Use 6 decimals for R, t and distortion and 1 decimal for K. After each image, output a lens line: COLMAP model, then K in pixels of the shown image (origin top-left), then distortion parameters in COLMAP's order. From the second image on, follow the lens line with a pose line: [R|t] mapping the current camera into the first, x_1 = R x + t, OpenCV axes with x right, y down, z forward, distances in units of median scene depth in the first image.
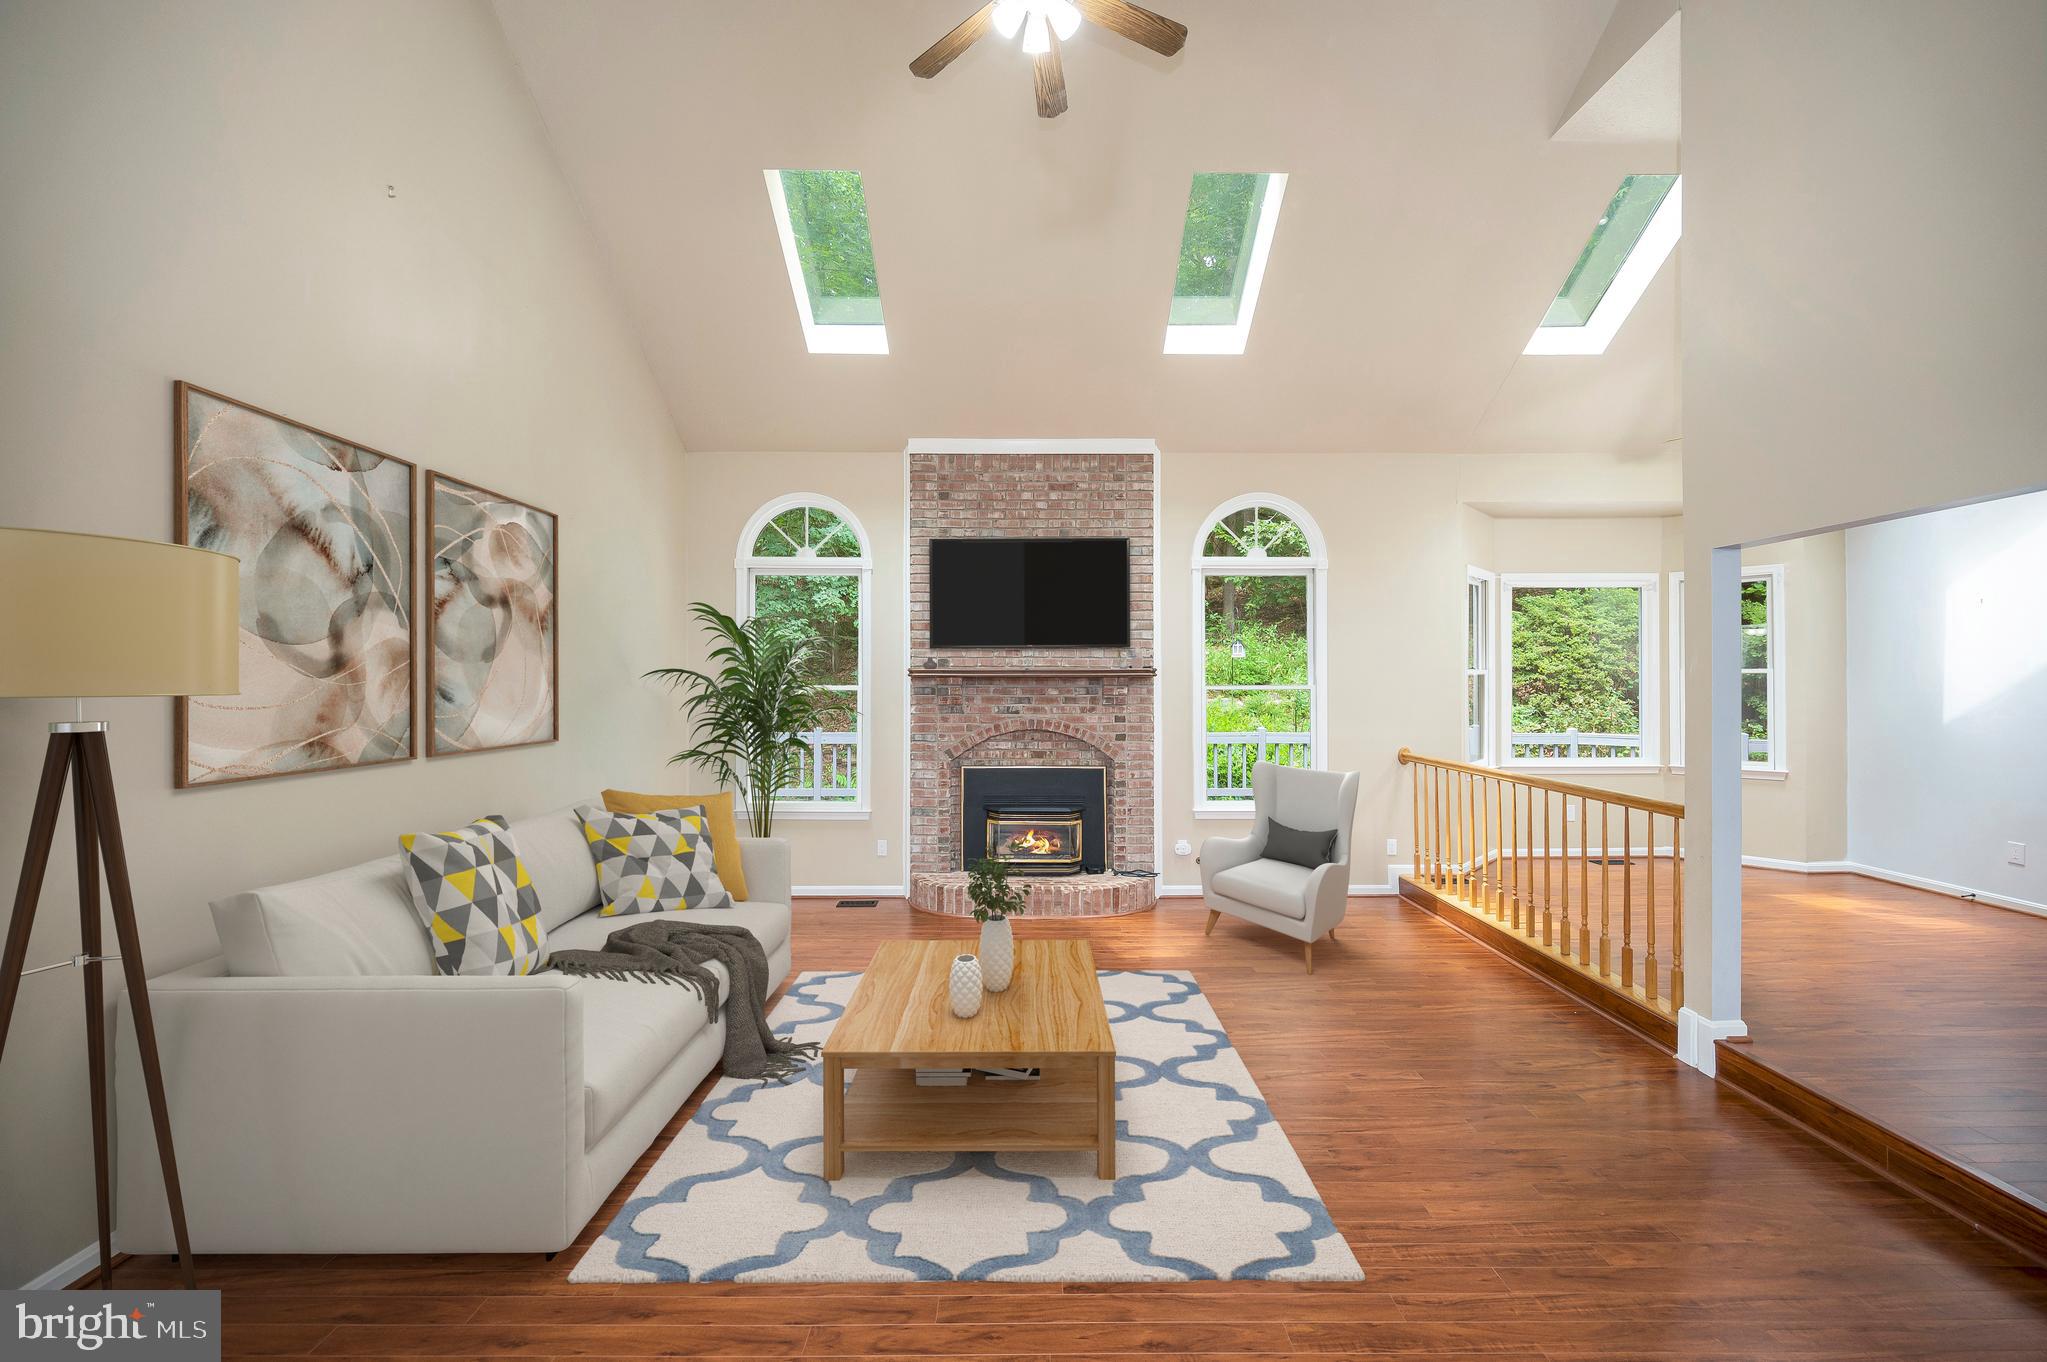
lens RADIAL K [[849.4, 0, 1038.6], [0, 849.4, 674.4], [0, 0, 1]] dist [-0.000614, -0.000002]
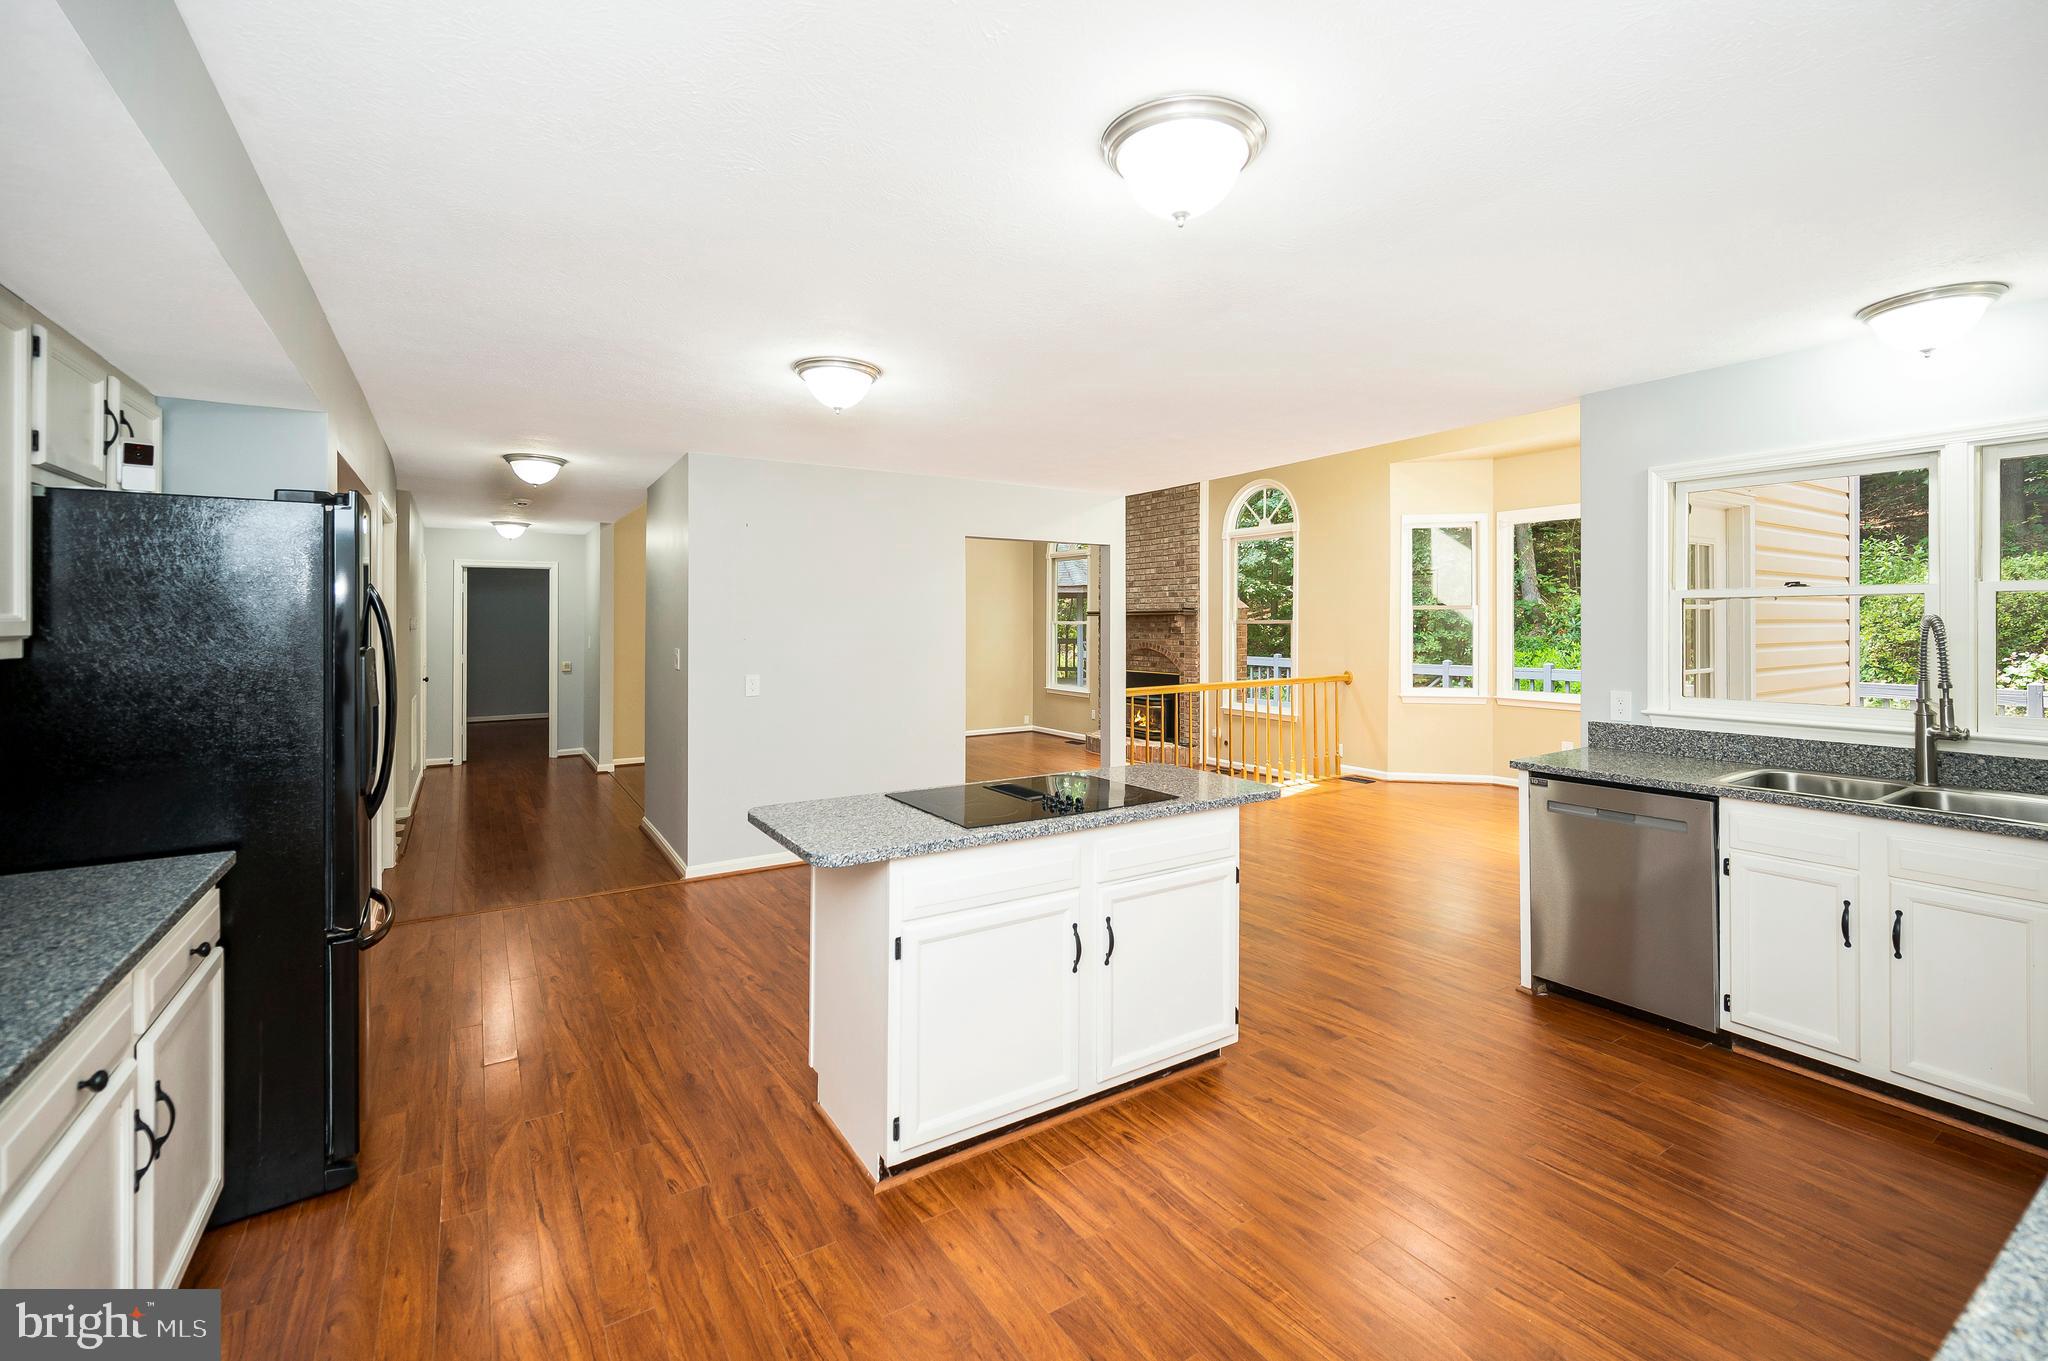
lens RADIAL K [[883.5, 0, 1060.5], [0, 883.5, 619.5], [0, 0, 1]] dist [-0.000084, 0.000244]
pose [[0.528834, -0.002483, -0.848722, 1.324305], [0.011206, 0.999929, 0.004057, 0.000997], [0.848651, -0.011656, 0.528824, -0.015982]]
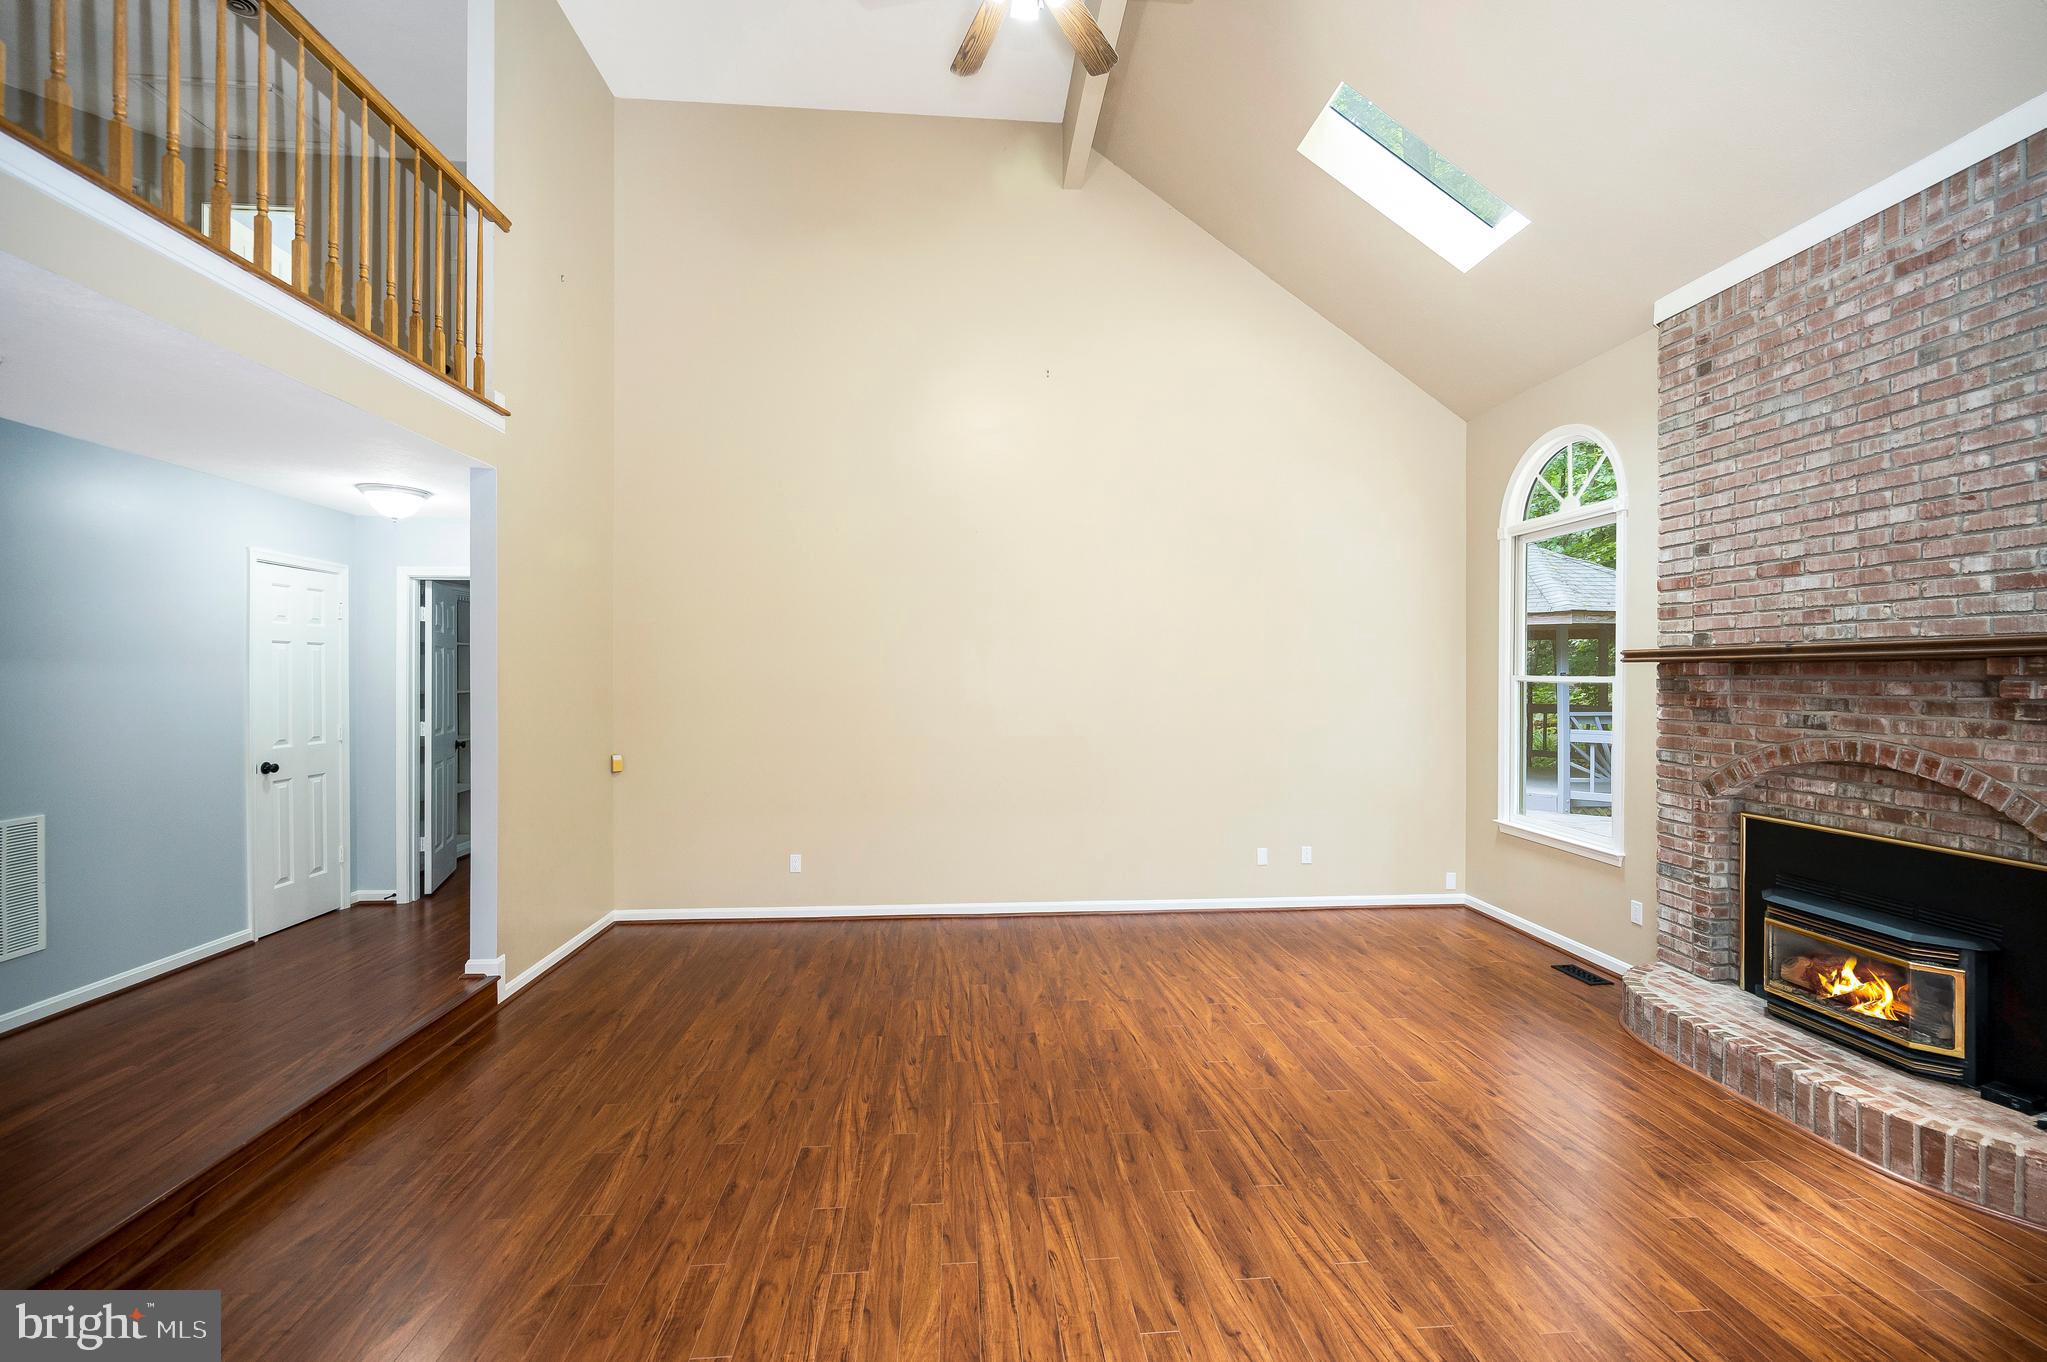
lens RADIAL K [[867.8, 0, 1023.2], [0, 867.8, 673.2], [0, 0, 1]] dist [0.015912, 0.000067]
pose [[0.047654, -0.002764, -0.998860, 0.500314], [0.005353, 0.999983, -0.002511, 0.009663], [0.998850, -0.005227, 0.047668, 0.472945]]
